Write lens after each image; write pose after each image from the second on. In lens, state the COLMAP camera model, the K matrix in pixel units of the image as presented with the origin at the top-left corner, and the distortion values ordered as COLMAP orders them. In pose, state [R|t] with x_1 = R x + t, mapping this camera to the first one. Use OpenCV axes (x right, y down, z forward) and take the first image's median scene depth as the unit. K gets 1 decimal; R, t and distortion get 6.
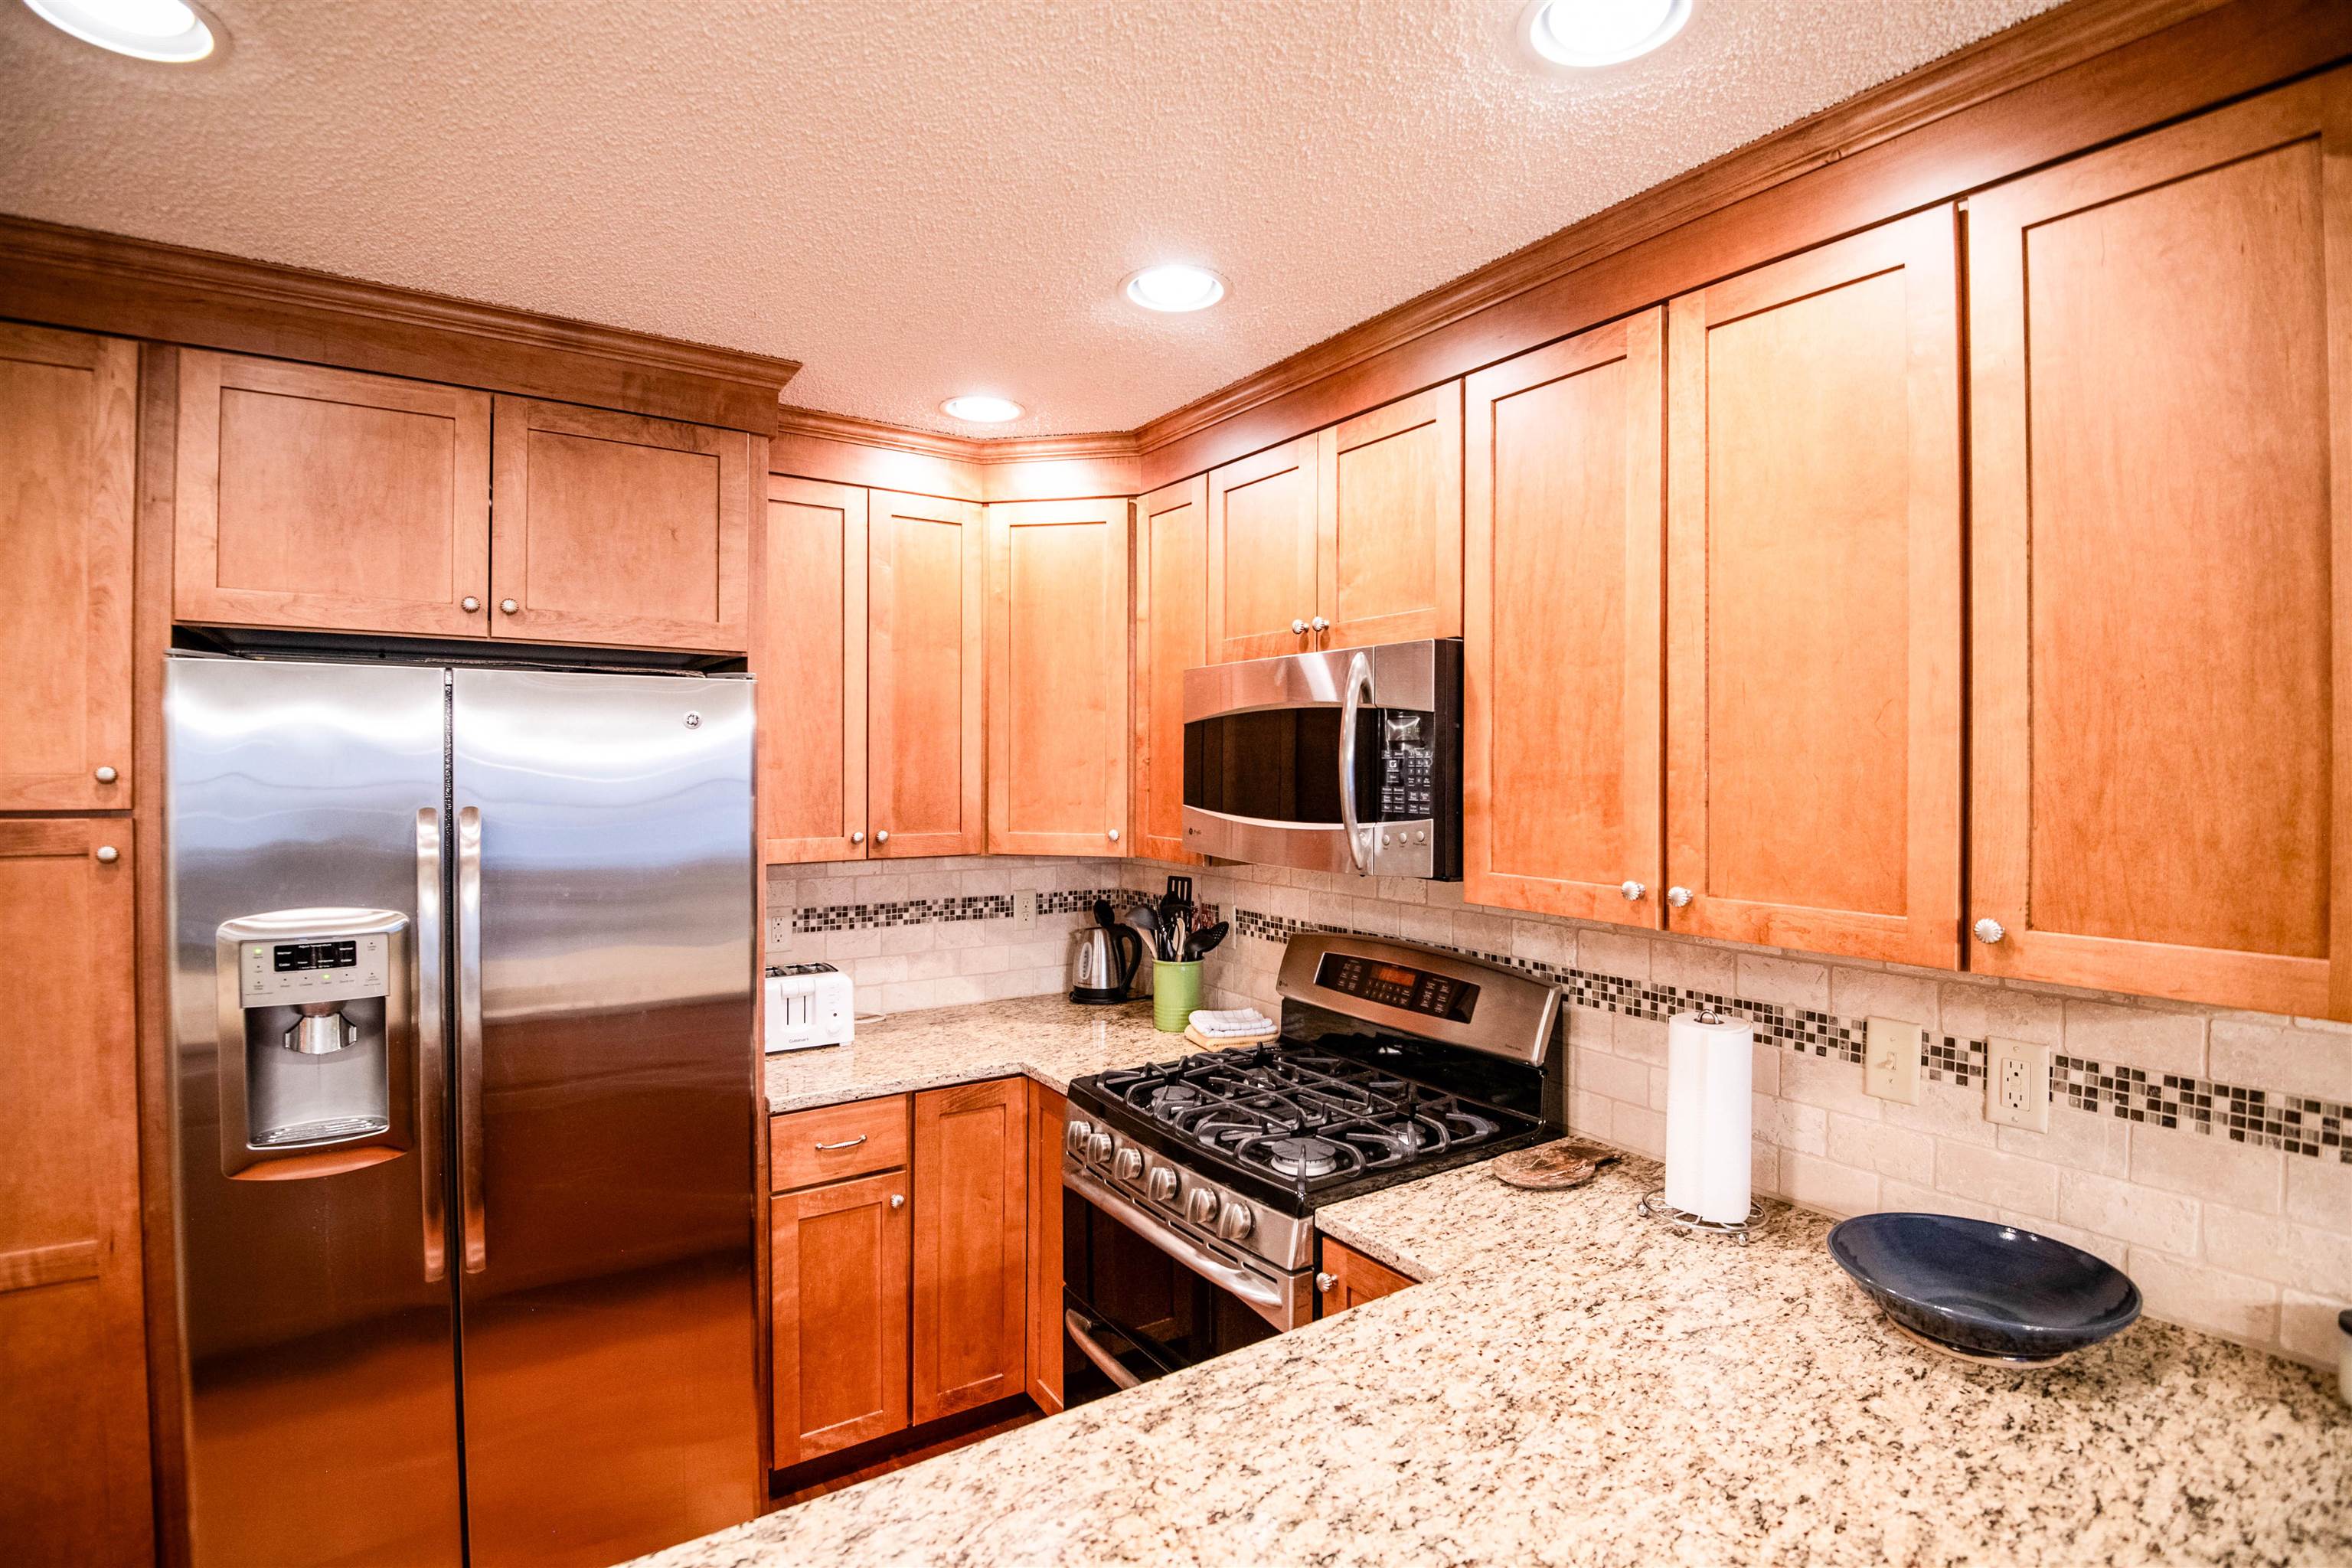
lens RADIAL K [[1160.4, 0, 1186.6], [0, 1160.4, 768.0], [0, 0, 1]] dist [-0.024844, -0.006791]
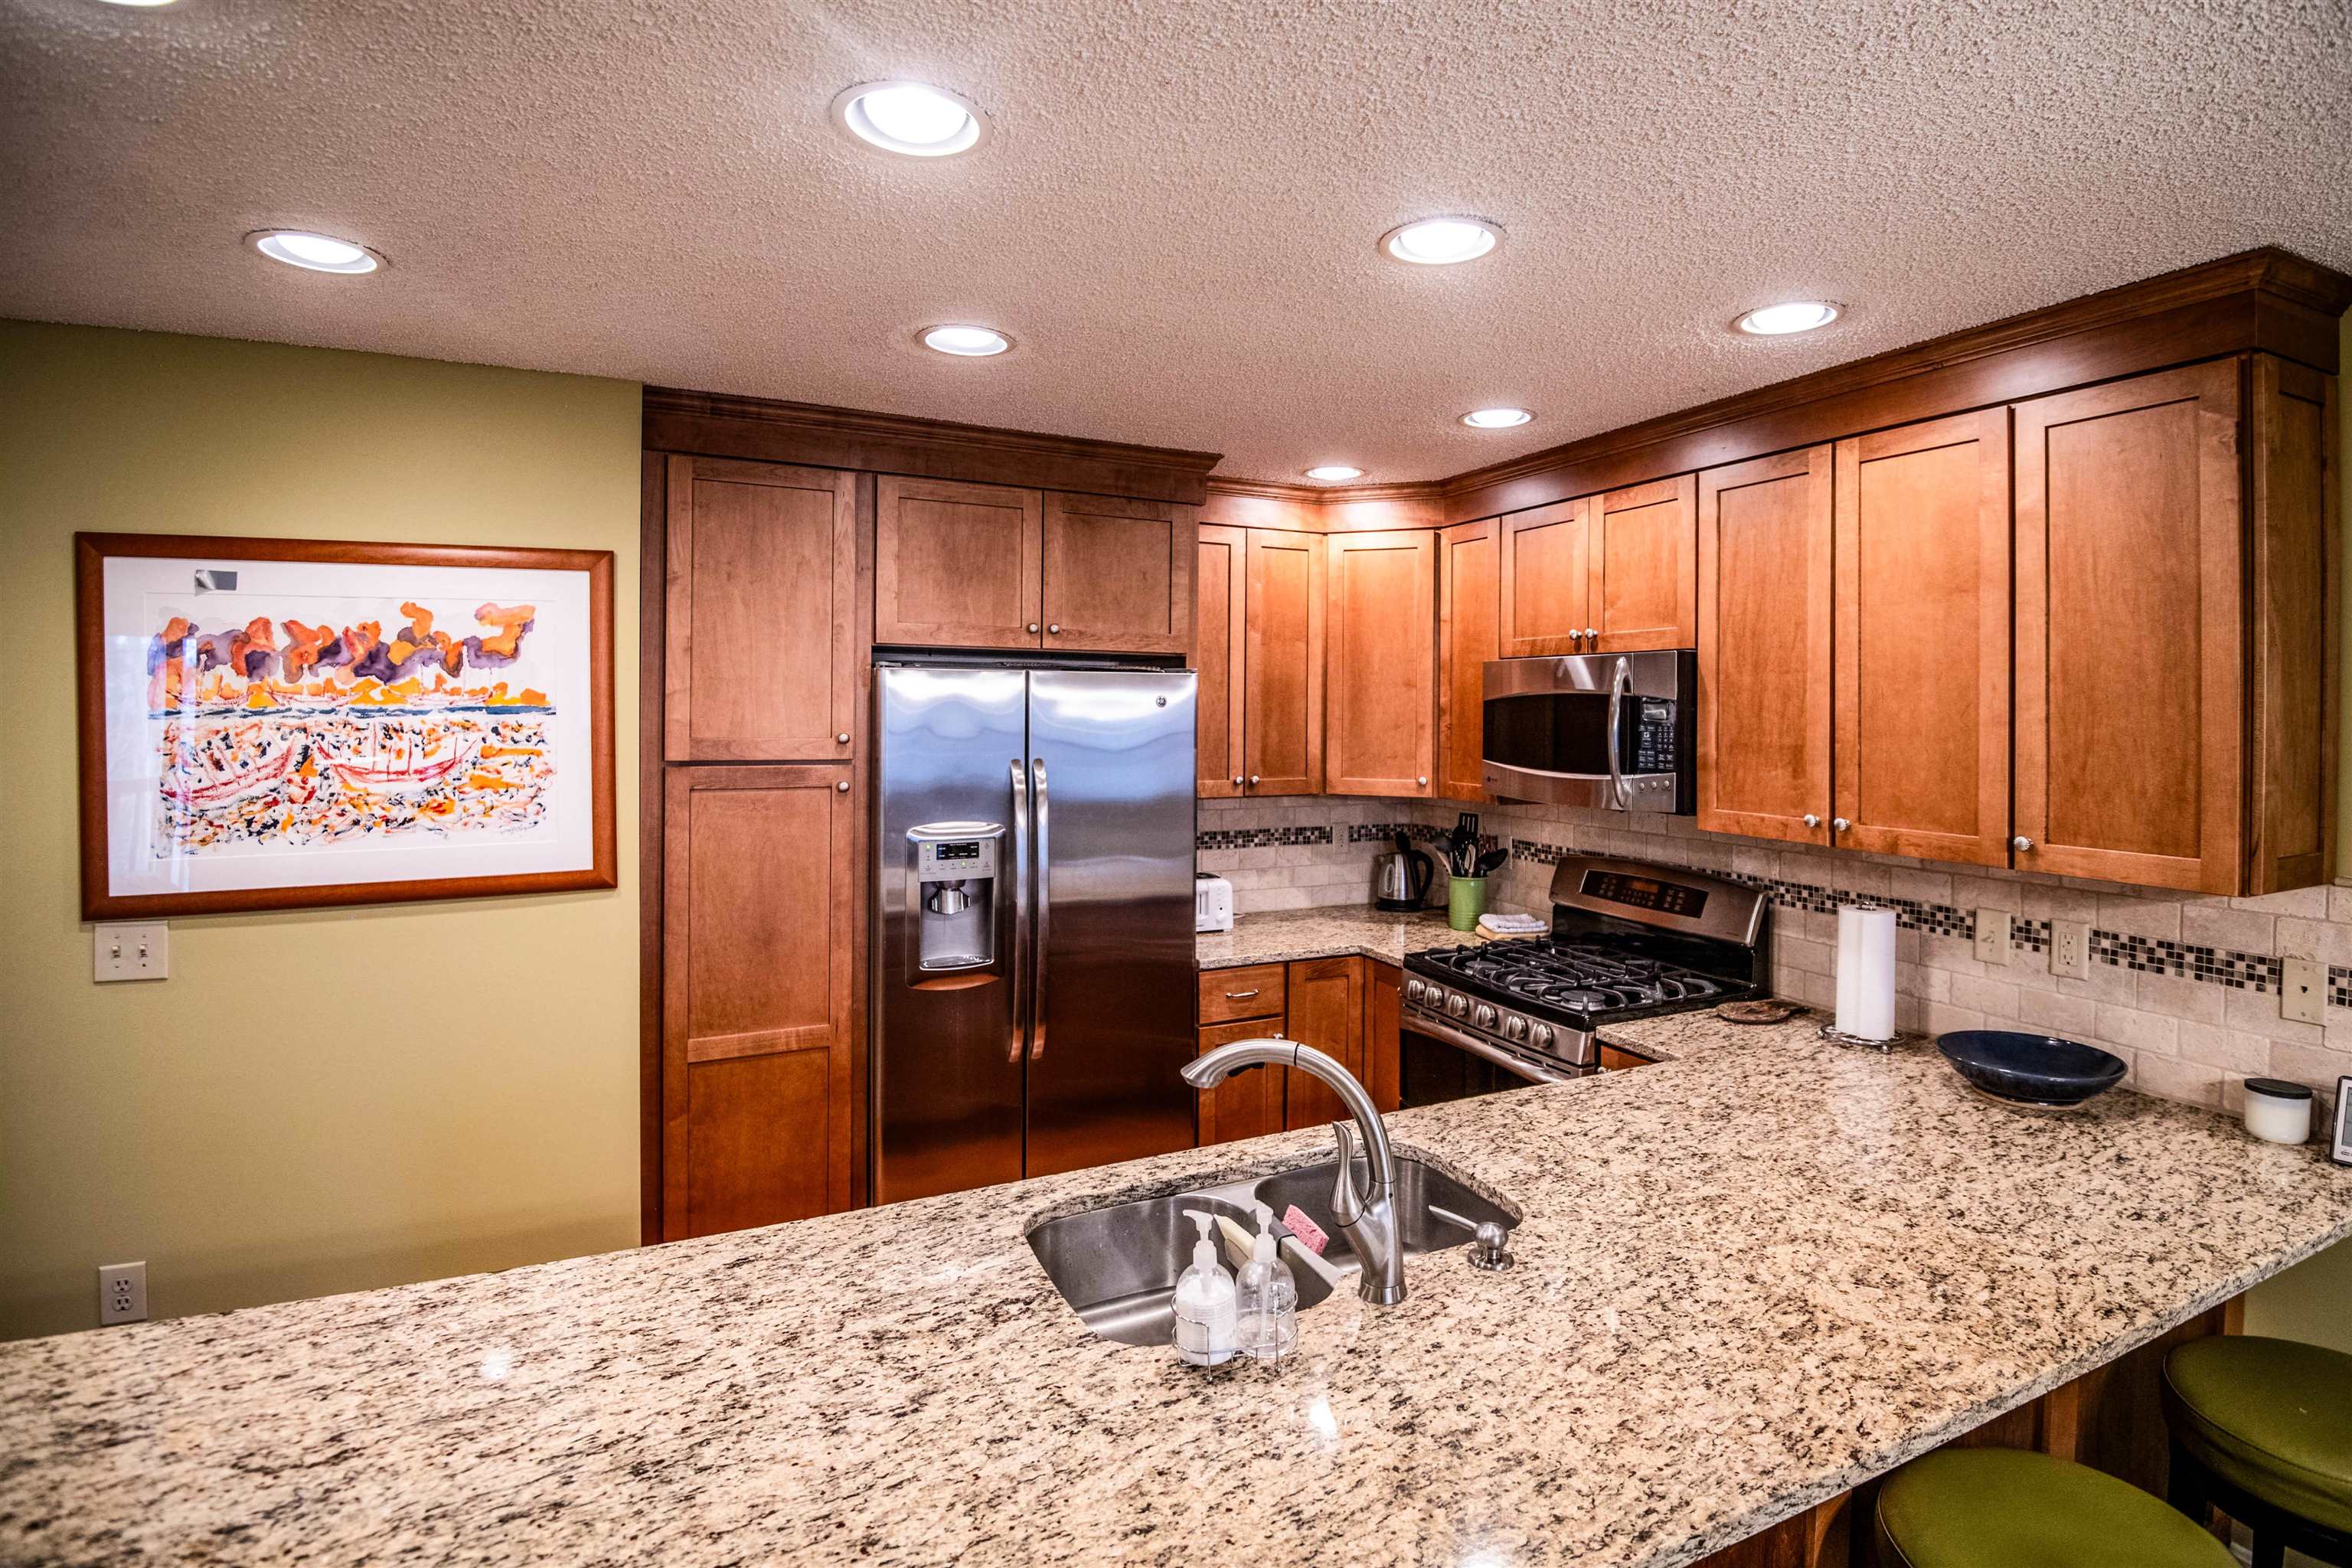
lens RADIAL K [[1160.4, 0, 1242.9], [0, 1160.4, 704.9], [0, 0, 1]] dist [-0.024844, -0.006791]
pose [[0.991641, 0.003948, -0.128970, -0.151496], [-0.004984, 0.999958, -0.007709, -0.030142], [0.128934, 0.008287, 0.991619, -0.562752]]
